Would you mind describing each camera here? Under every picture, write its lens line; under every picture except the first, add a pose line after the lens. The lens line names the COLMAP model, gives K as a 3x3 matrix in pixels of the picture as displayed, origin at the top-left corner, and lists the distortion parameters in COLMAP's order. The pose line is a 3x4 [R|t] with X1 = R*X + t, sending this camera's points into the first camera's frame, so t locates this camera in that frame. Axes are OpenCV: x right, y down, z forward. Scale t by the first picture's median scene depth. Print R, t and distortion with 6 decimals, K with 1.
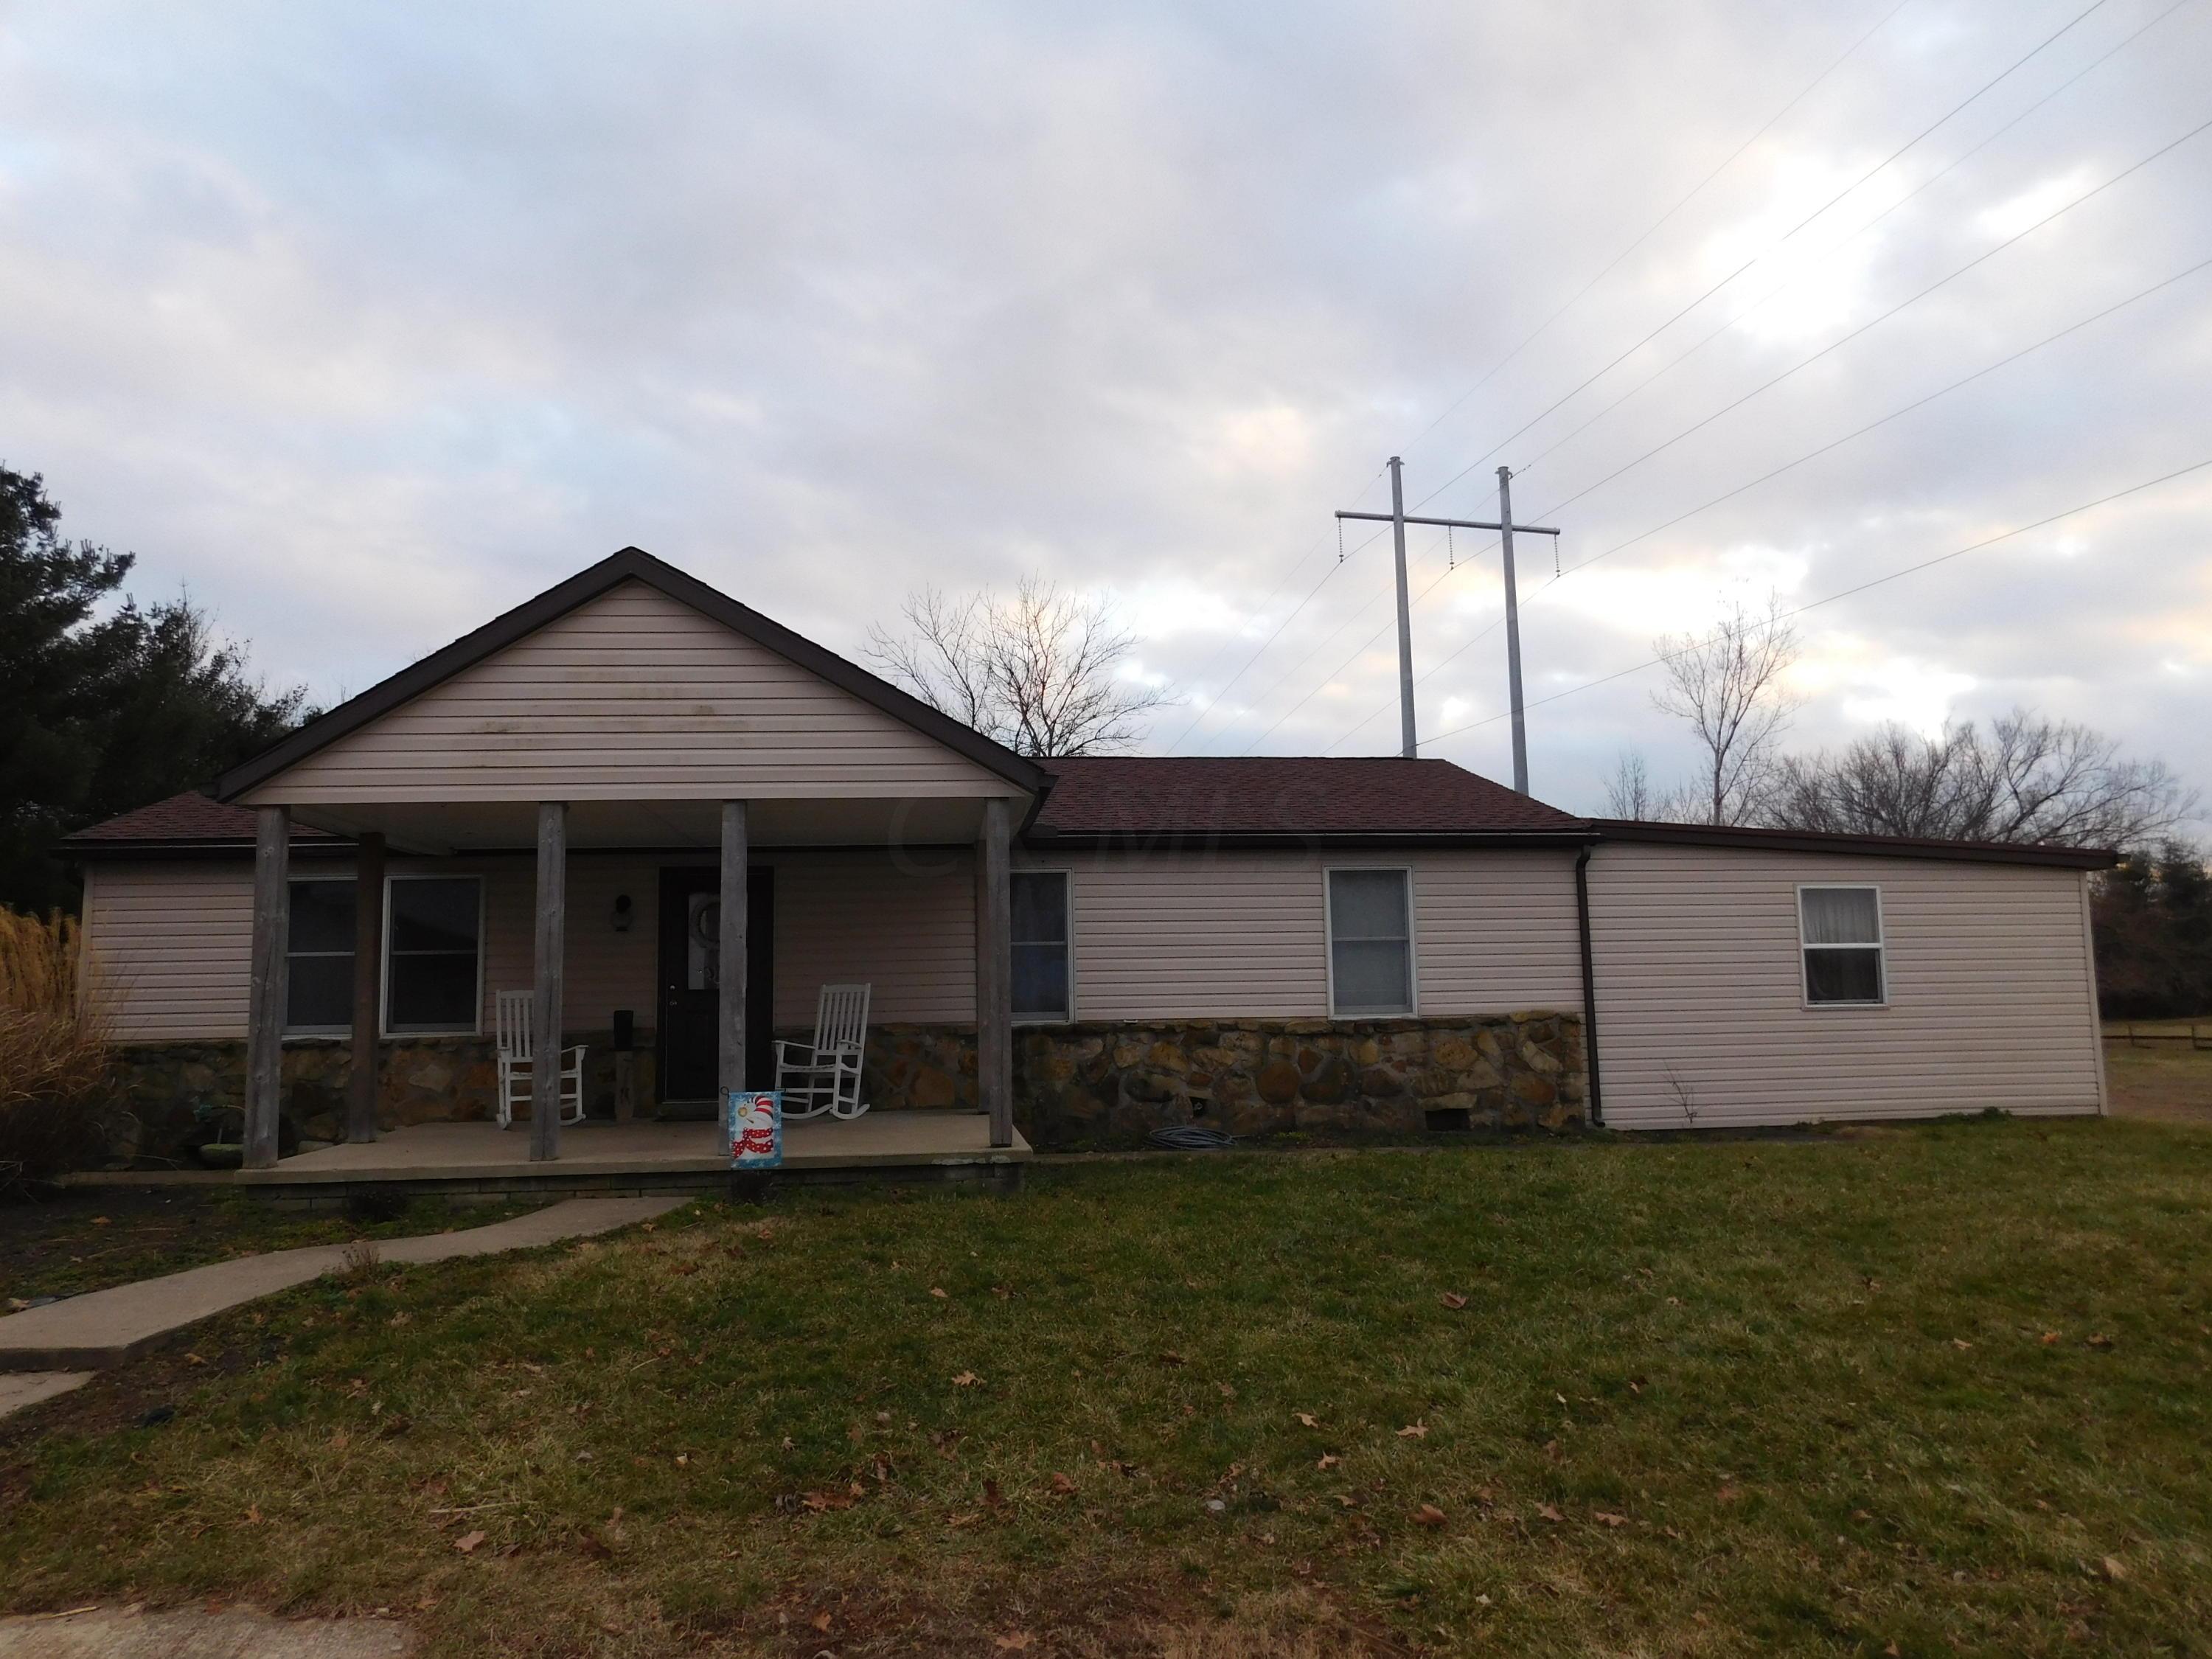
lens RADIAL K [[1437.6, 0, 1114.2], [0, 1437.6, 852.3], [0, 0, 1]] dist [-0.078562, 0.054273]
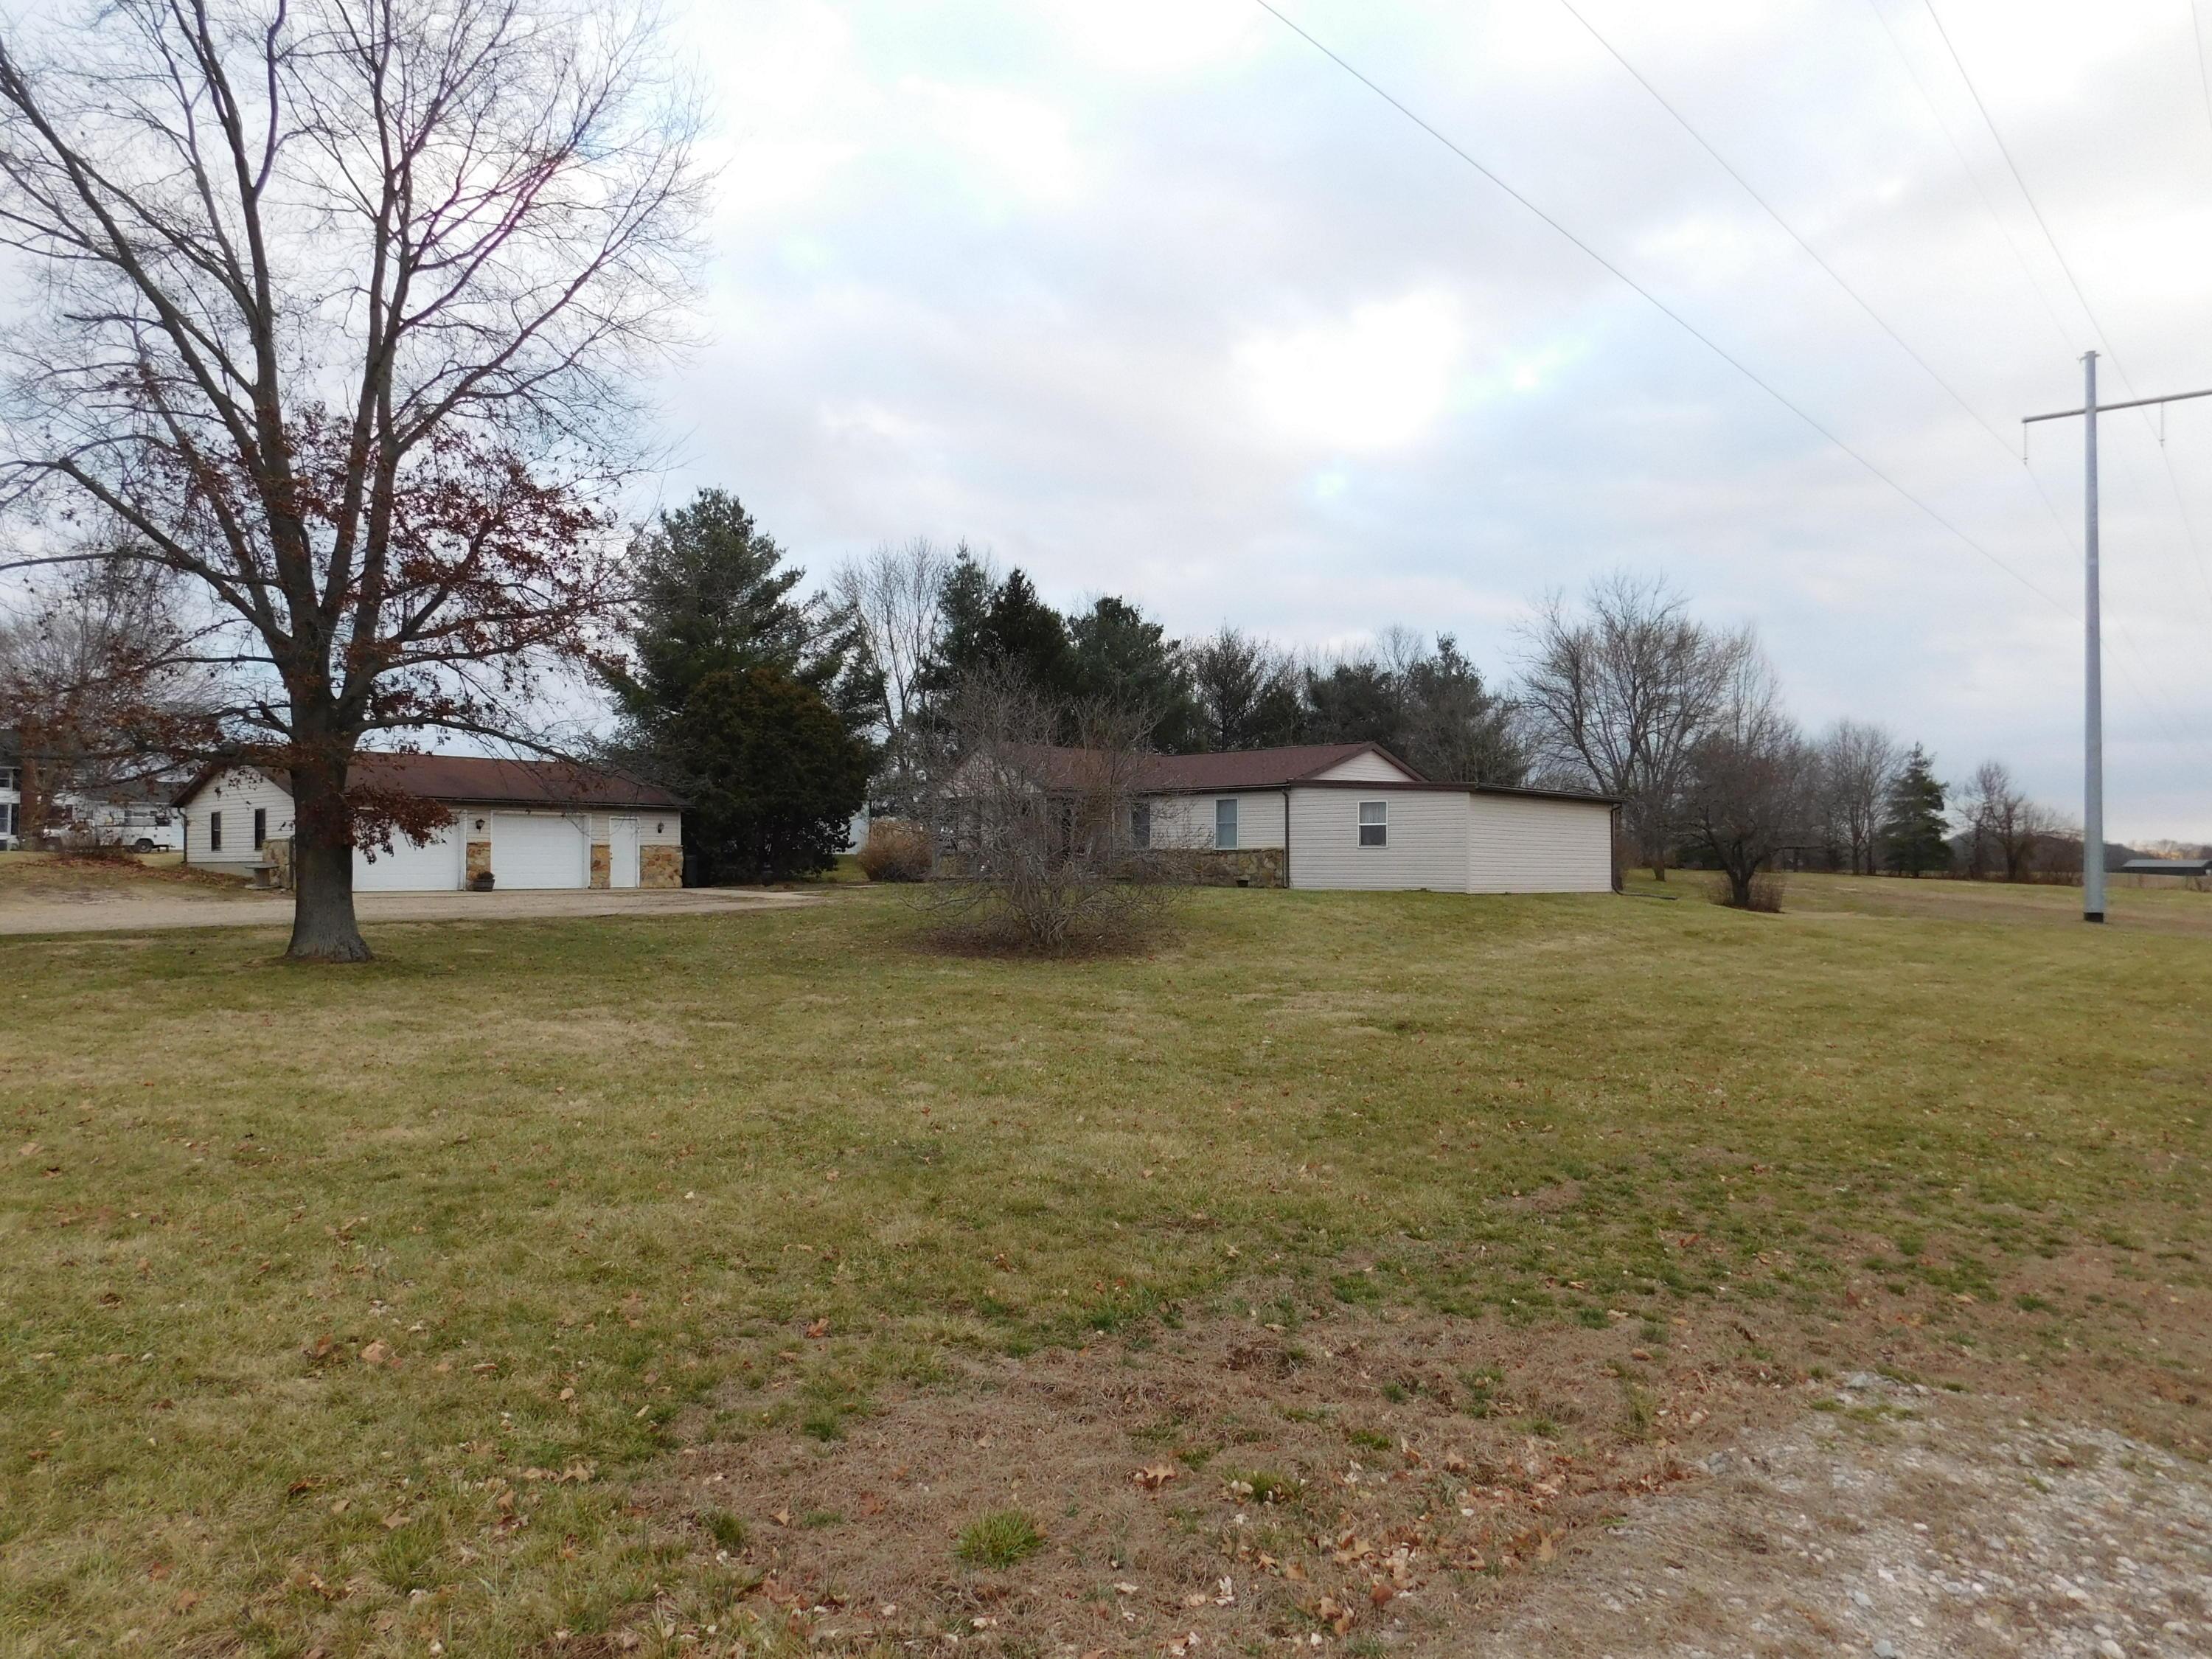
lens RADIAL K [[1447.1, 0, 1110.1], [0, 1447.1, 862.0], [0, 0, 1]] dist [-0.075297, 0.065993]
pose [[0.669749, 0.010776, -0.742510, 2.368911], [0.063674, 0.995379, 0.071881, -0.096251], [0.739853, -0.095421, 0.665967, -1.259586]]
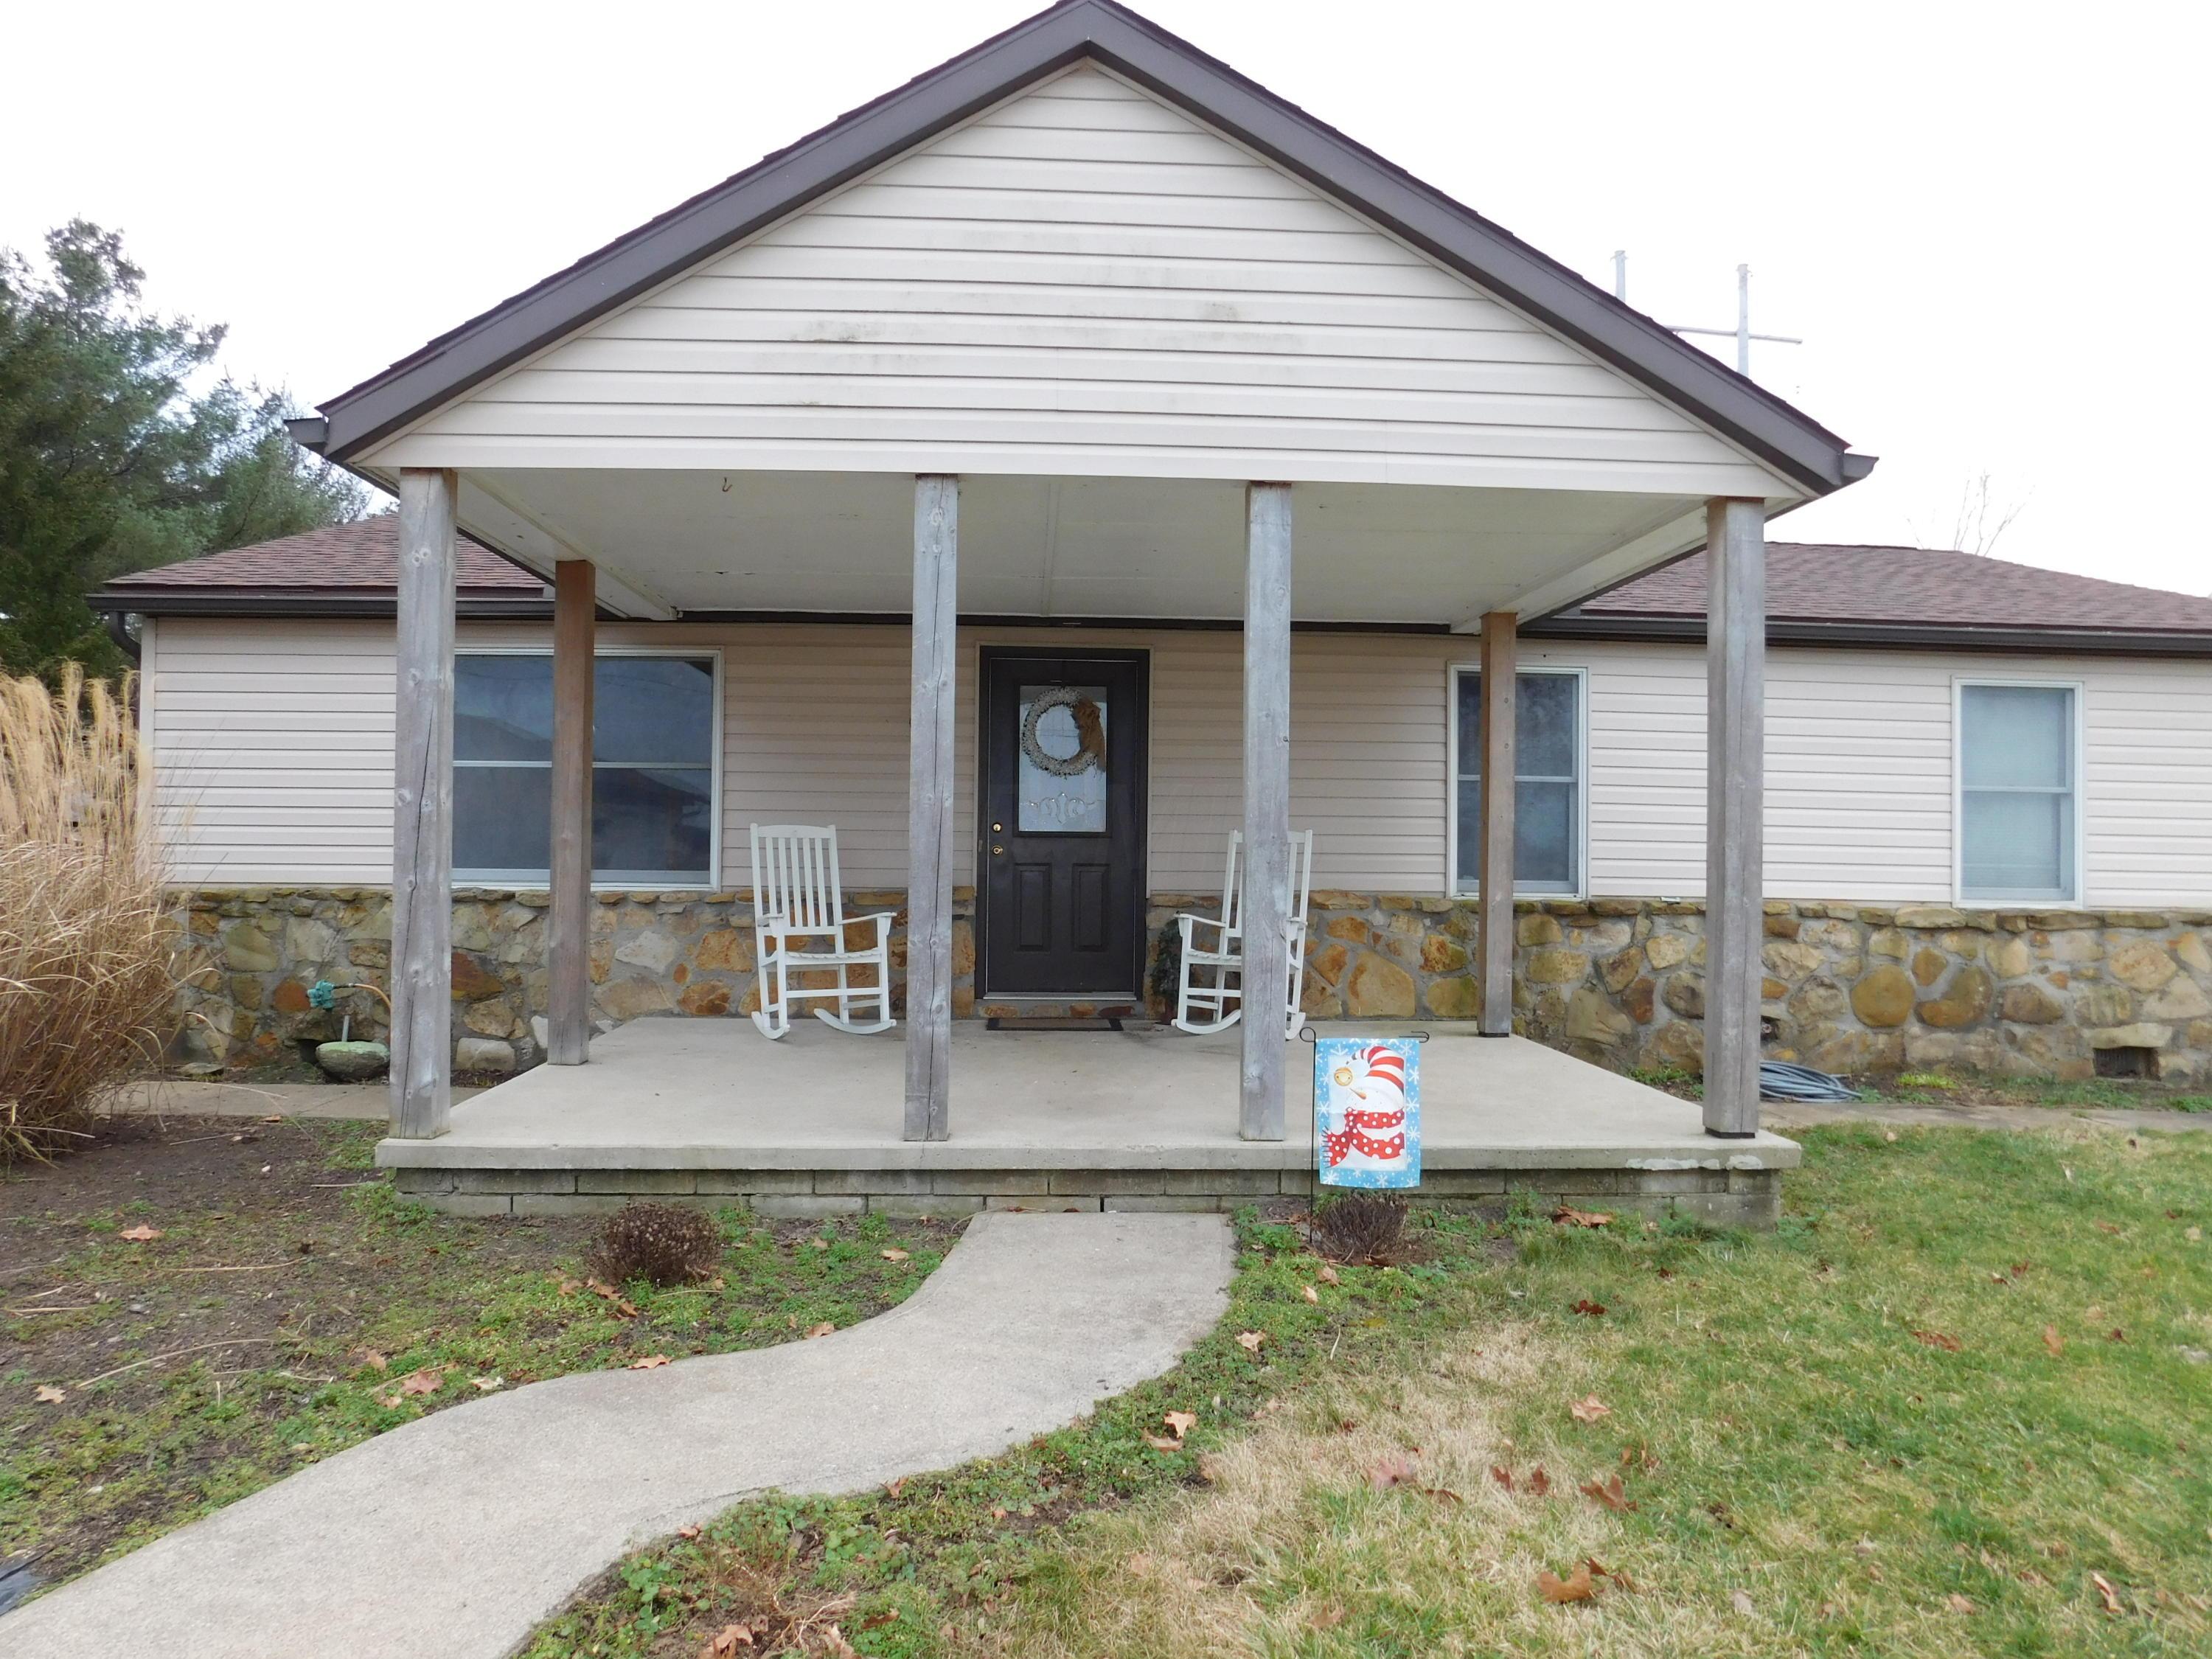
lens RADIAL K [[1447.1, 0, 1110.1], [0, 1447.1, 862.0], [0, 0, 1]] dist [-0.075297, 0.065993]
pose [[0.997102, 0.035189, -0.067441, -0.207536], [-0.027431, 0.993251, 0.112696, 0.032619], [0.070952, -0.110519, 0.991338, 0.324718]]
